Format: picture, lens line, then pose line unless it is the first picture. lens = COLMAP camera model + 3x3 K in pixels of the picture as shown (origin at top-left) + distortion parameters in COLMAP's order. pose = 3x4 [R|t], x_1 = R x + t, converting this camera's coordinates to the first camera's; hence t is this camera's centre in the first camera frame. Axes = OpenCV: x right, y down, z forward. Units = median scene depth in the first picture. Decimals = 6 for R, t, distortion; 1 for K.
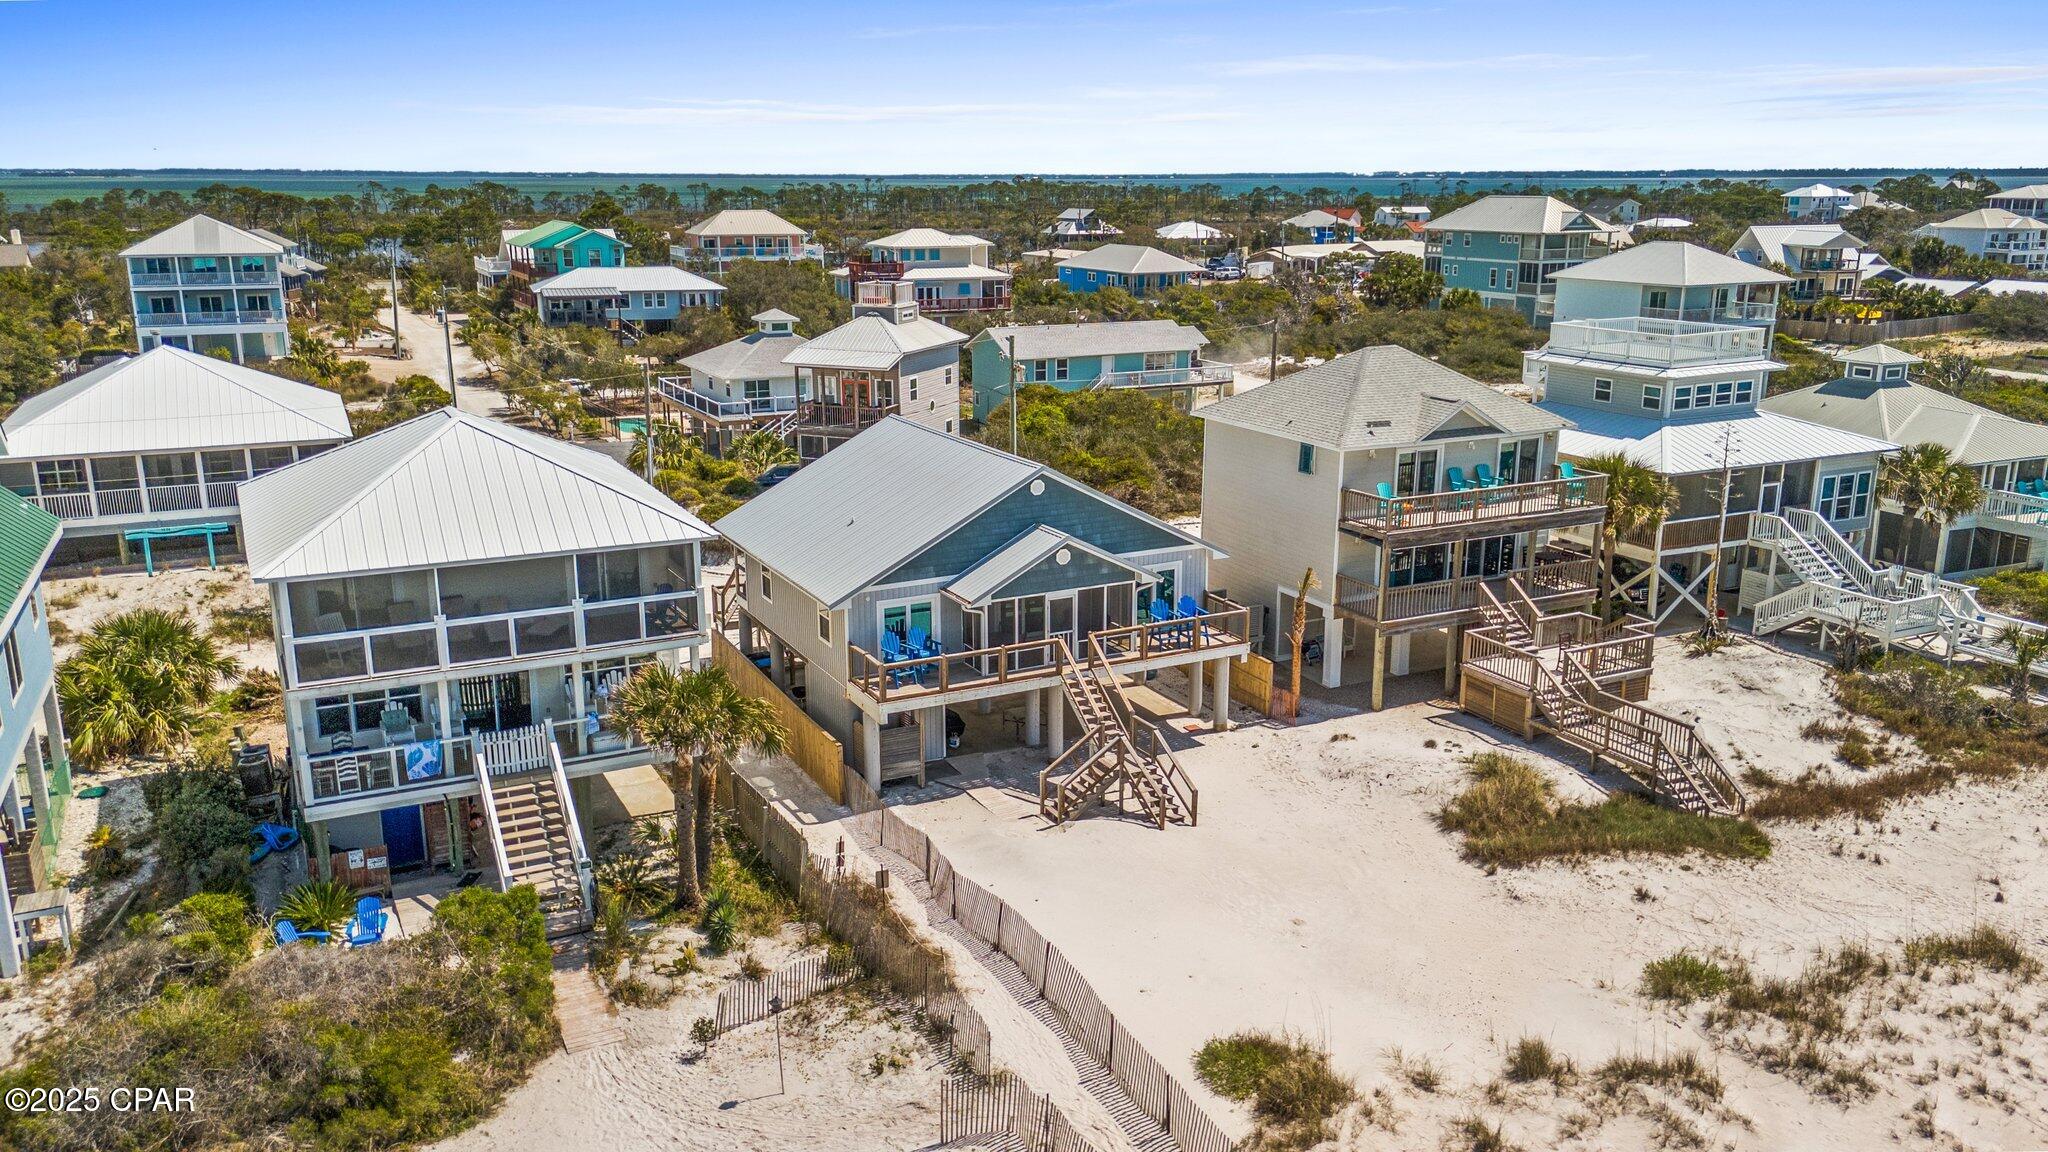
lens RADIAL K [[1540.7, 0, 1029.8], [0, 1540.7, 575.3], [0, 0, 1]] dist [0.052481, -0.004908]
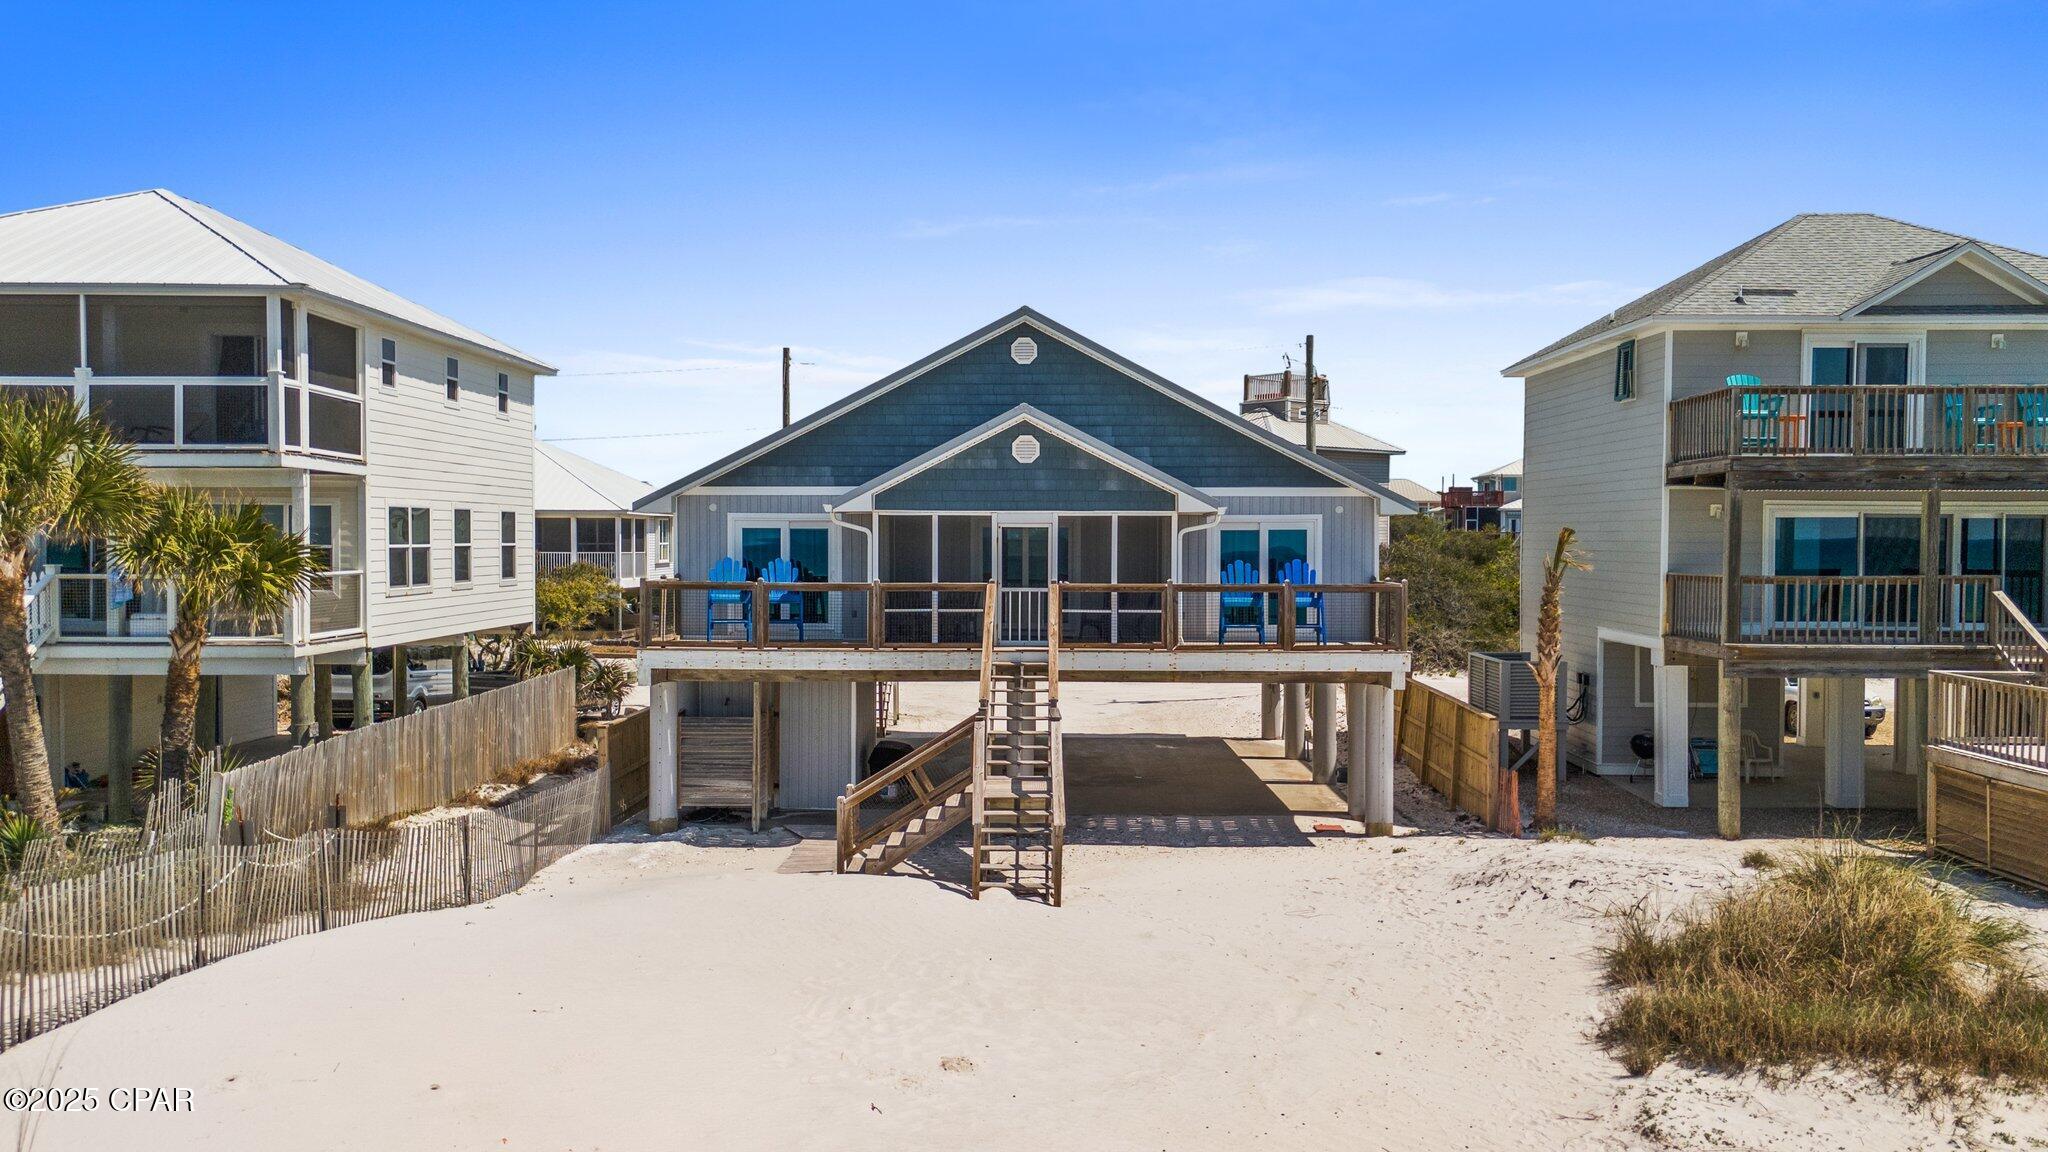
lens RADIAL K [[1540.7, 0, 1029.8], [0, 1540.7, 575.3], [0, 0, 1]] dist [0.052481, -0.004908]
pose [[0.880367, 0.014132, -0.474083, 0.248722], [-0.121923, 0.972709, -0.197415, 0.123378], [0.458354, 0.231599, 0.858064, 0.445191]]
